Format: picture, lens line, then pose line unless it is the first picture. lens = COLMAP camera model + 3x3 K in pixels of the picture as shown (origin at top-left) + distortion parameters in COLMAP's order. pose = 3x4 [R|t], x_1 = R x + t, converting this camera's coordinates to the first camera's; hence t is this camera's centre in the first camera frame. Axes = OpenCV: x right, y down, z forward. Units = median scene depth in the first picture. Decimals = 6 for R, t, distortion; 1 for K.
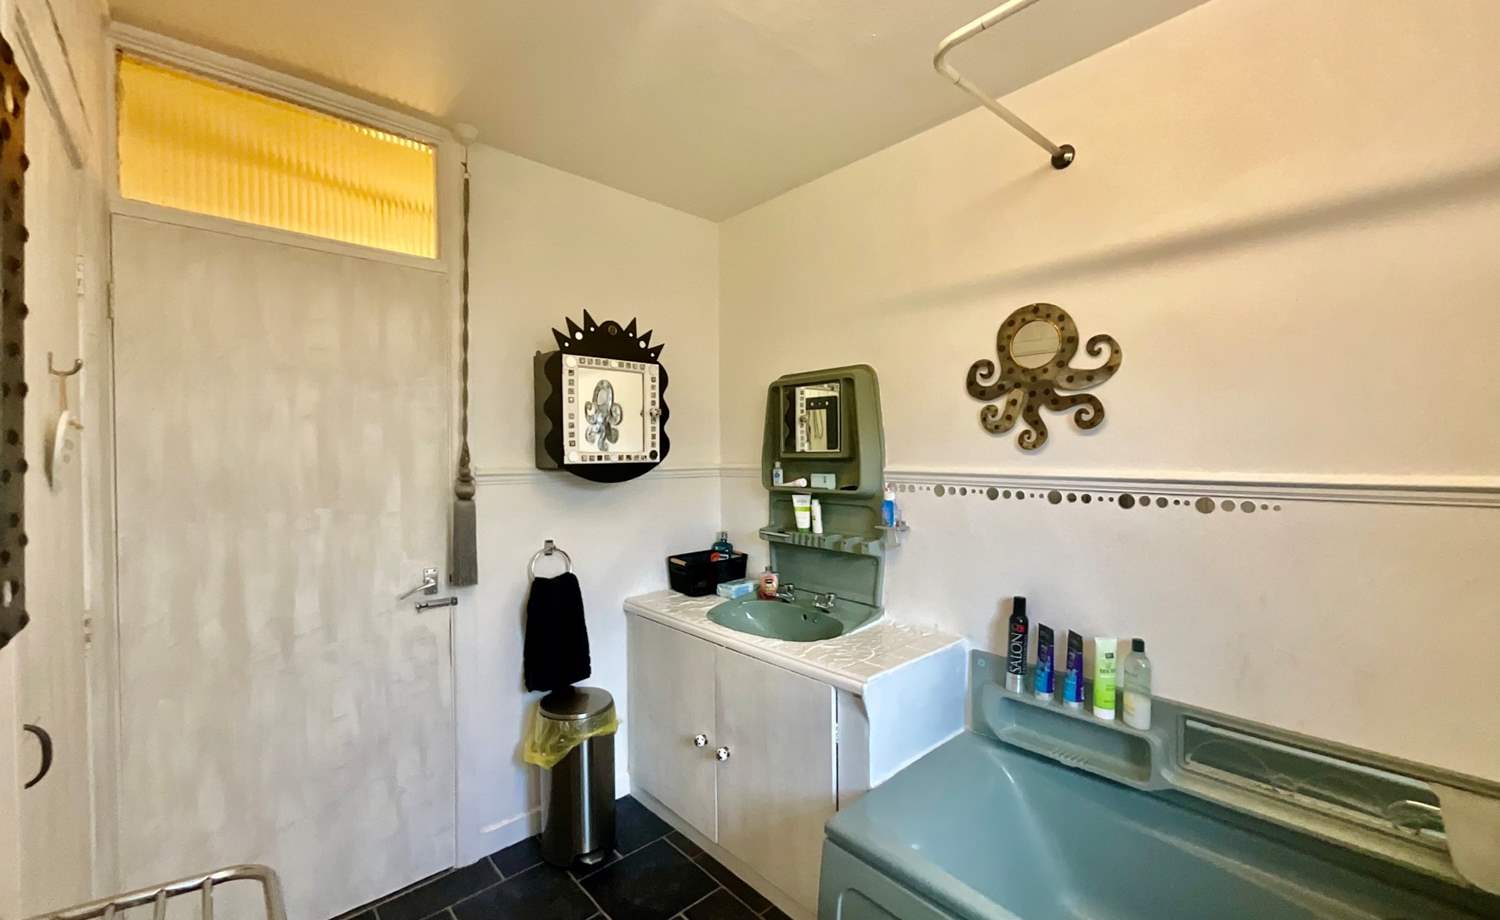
lens RADIAL K [[612.1, 0, 750.0], [0, 612.1, 460.0], [0, 0, 1]] dist [-0.000830, 0.003882]
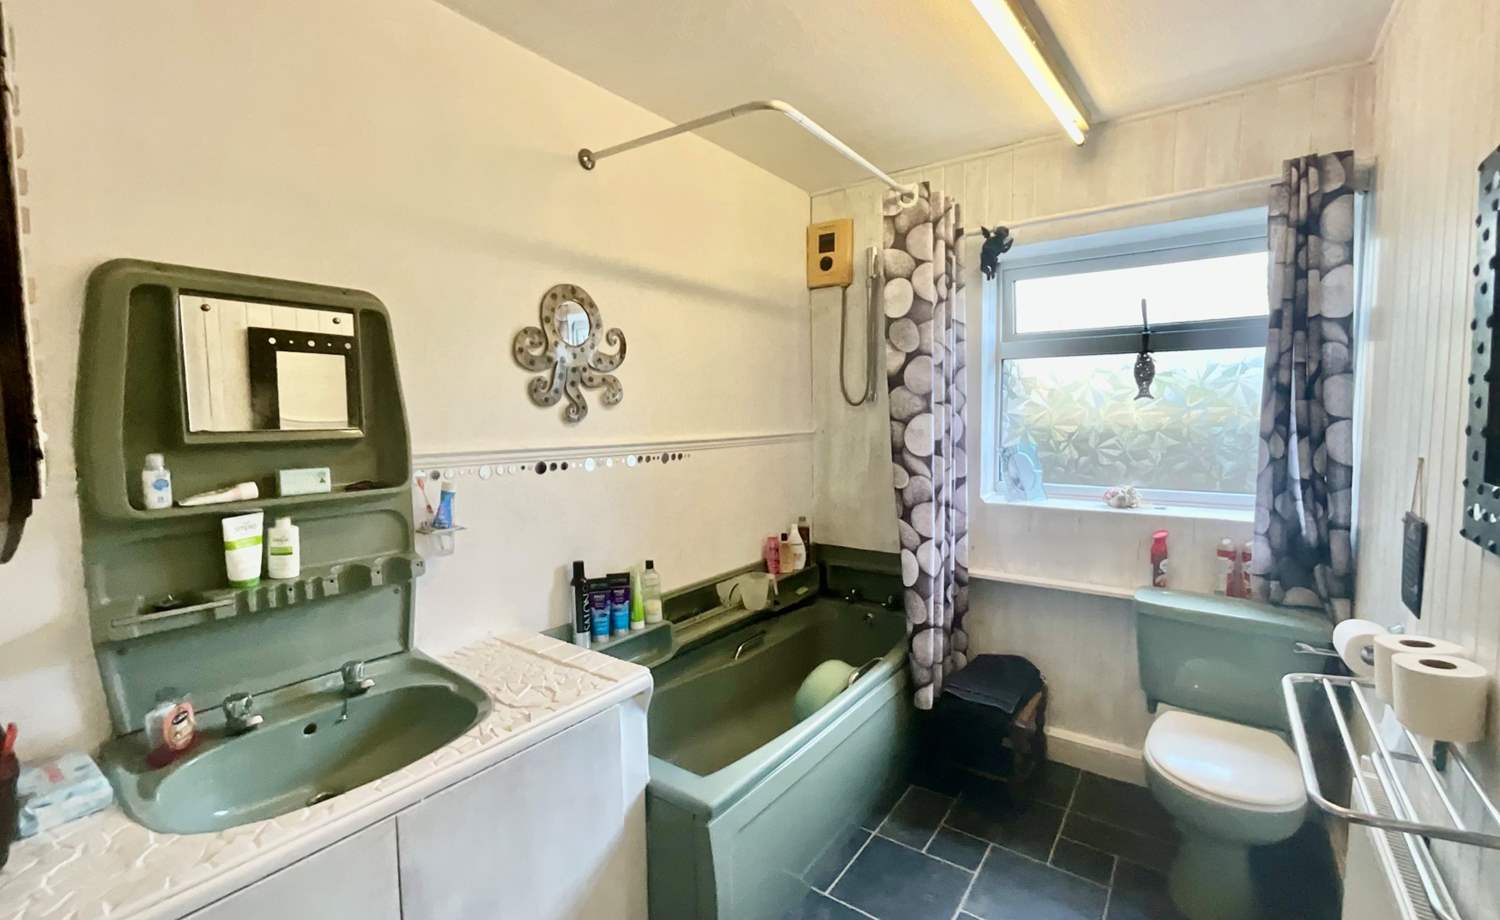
lens RADIAL K [[612.1, 0, 750.0], [0, 612.1, 460.0], [0, 0, 1]] dist [-0.000830, 0.003882]
pose [[-0.176857, -0.055430, 0.982674, -0.625509], [0.037423, 0.997312, 0.062991, -0.006410], [-0.983525, 0.047915, -0.174307, 0.854740]]
